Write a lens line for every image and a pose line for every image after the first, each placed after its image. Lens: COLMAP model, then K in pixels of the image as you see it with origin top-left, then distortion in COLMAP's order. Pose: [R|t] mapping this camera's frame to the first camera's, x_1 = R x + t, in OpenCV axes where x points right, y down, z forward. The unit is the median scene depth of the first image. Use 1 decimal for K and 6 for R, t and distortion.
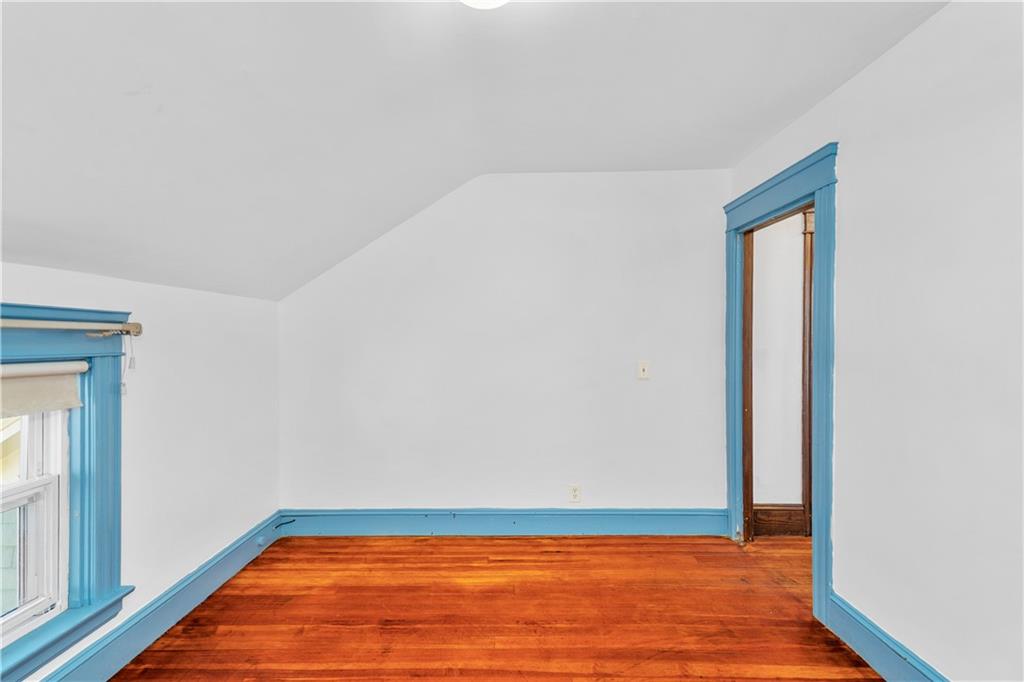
lens RADIAL K [[462.0, 0, 502.8], [0, 462.0, 343.8], [0, 0, 1]] dist [0.024972, 0.000031]
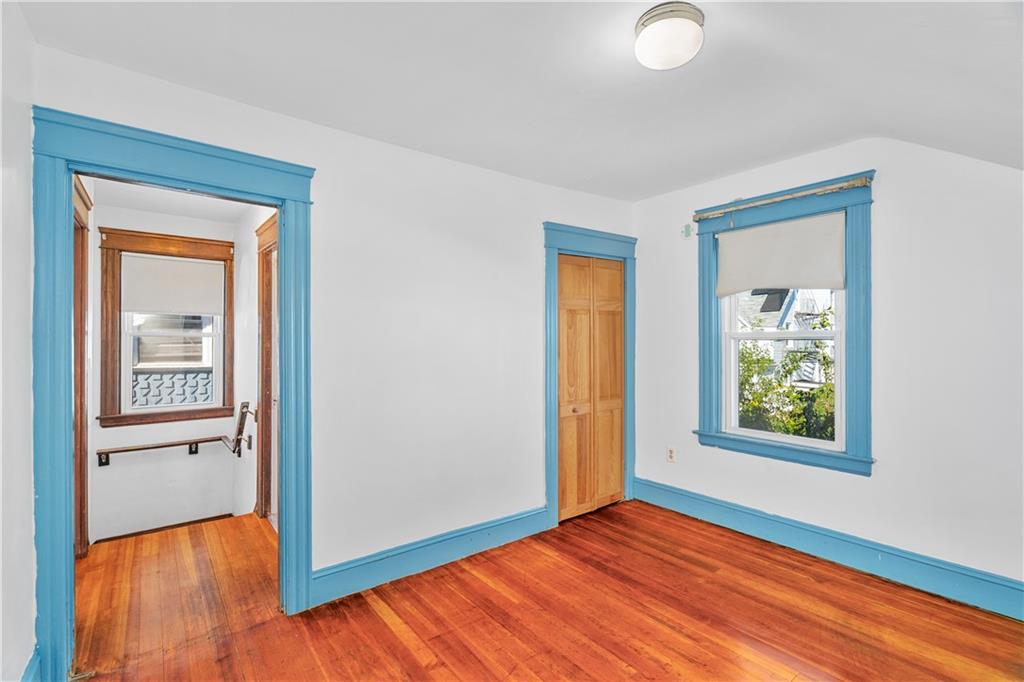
lens RADIAL K [[462.0, 0, 512.8], [0, 462.0, 337.5], [0, 0, 1]] dist [0.024972, 0.000031]
pose [[-0.624627, 0.014737, 0.780784, -0.463430], [0.006383, 0.999885, -0.013766, -0.006968], [-0.780897, -0.003615, -0.624649, 1.326524]]
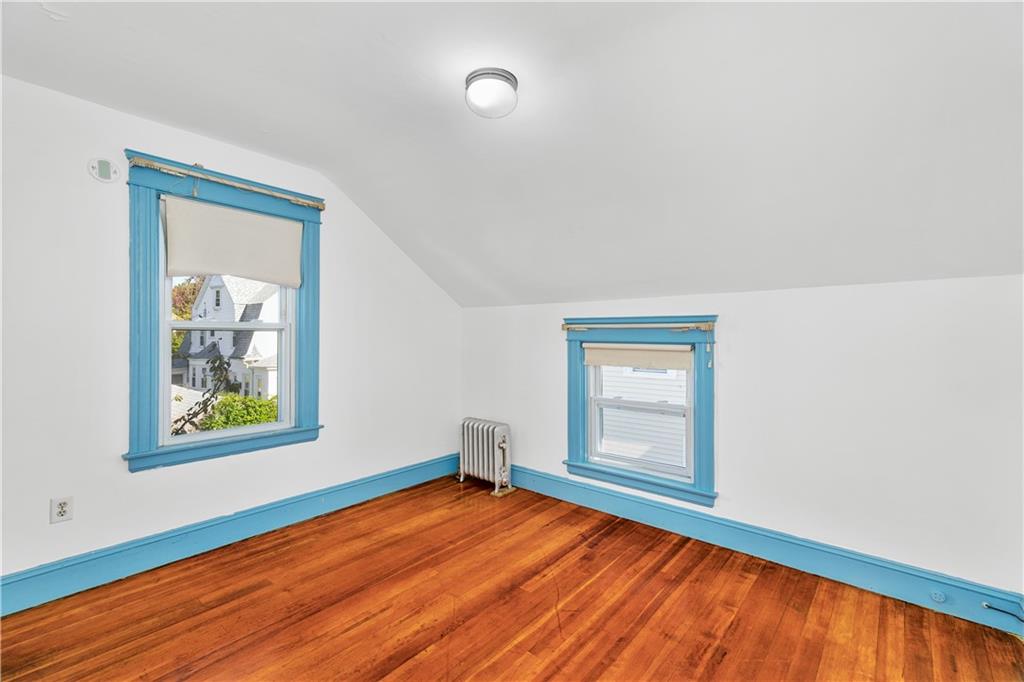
lens RADIAL K [[462.0, 0, 506.4], [0, 462.0, 331.2], [0, 0, 1]] dist [0.024972, 0.000031]
pose [[-0.652017, -0.005383, -0.758185, 0.706118], [0.000384, 0.999972, -0.007430, -0.001281], [0.758204, -0.005136, -0.651997, 1.305968]]
